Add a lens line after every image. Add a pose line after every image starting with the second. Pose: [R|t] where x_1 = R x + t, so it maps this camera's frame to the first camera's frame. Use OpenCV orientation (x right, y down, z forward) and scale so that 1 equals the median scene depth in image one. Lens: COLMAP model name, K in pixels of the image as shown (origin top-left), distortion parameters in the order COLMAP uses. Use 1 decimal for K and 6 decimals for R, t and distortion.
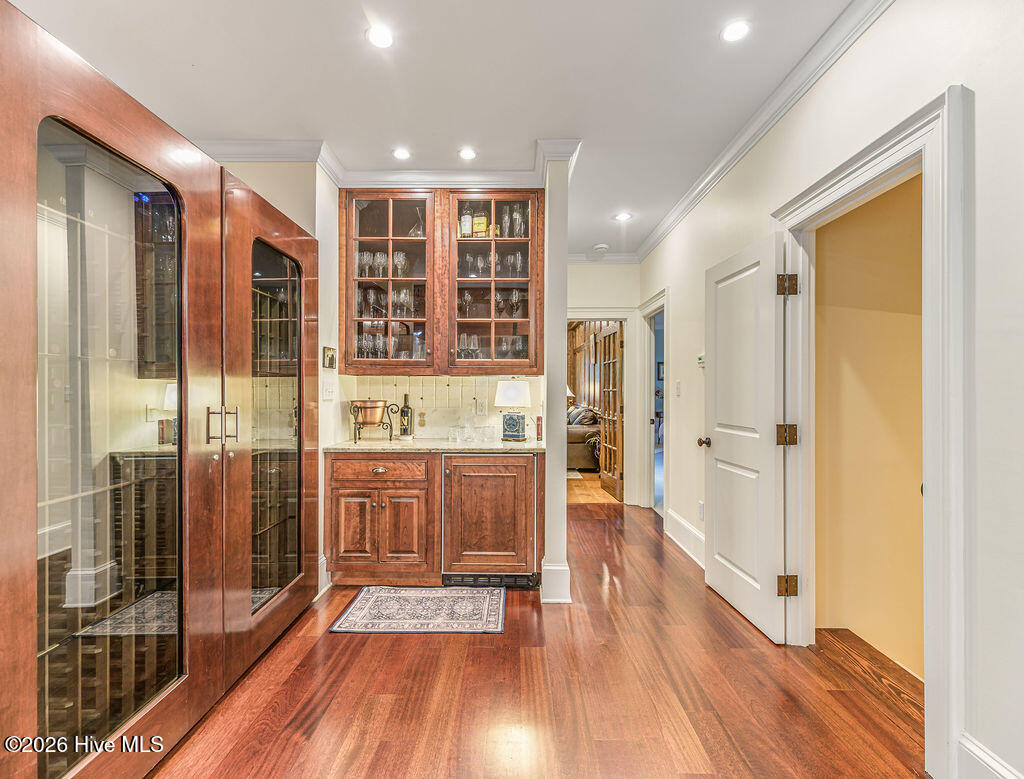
lens RADIAL K [[509.0, 0, 512.1], [0, 509.0, 392.1], [0, 0, 1]] dist [0.000952, 0.000017]
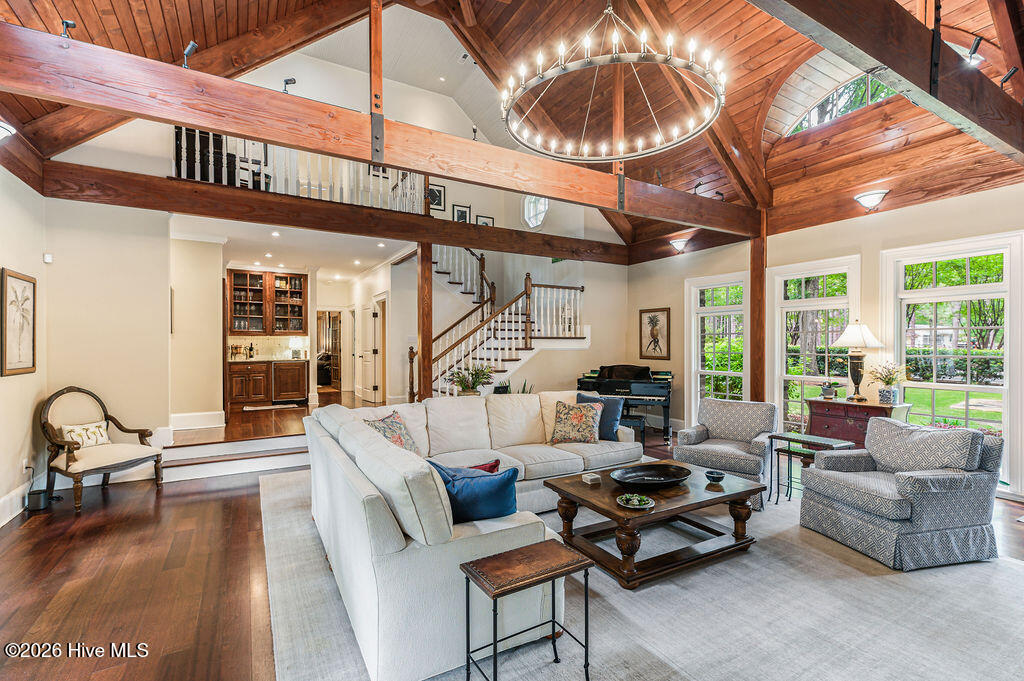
lens RADIAL K [[468.1, 0, 514.8], [0, 468.1, 347.5], [0, 0, 1]] dist [0.001760, 0.000051]
pose [[0.861467, -0.006057, 0.507777, -0.282818], [0.004879, 0.999981, 0.003651, 0.029552], [-0.507790, -0.000668, 0.861481, -1.956645]]
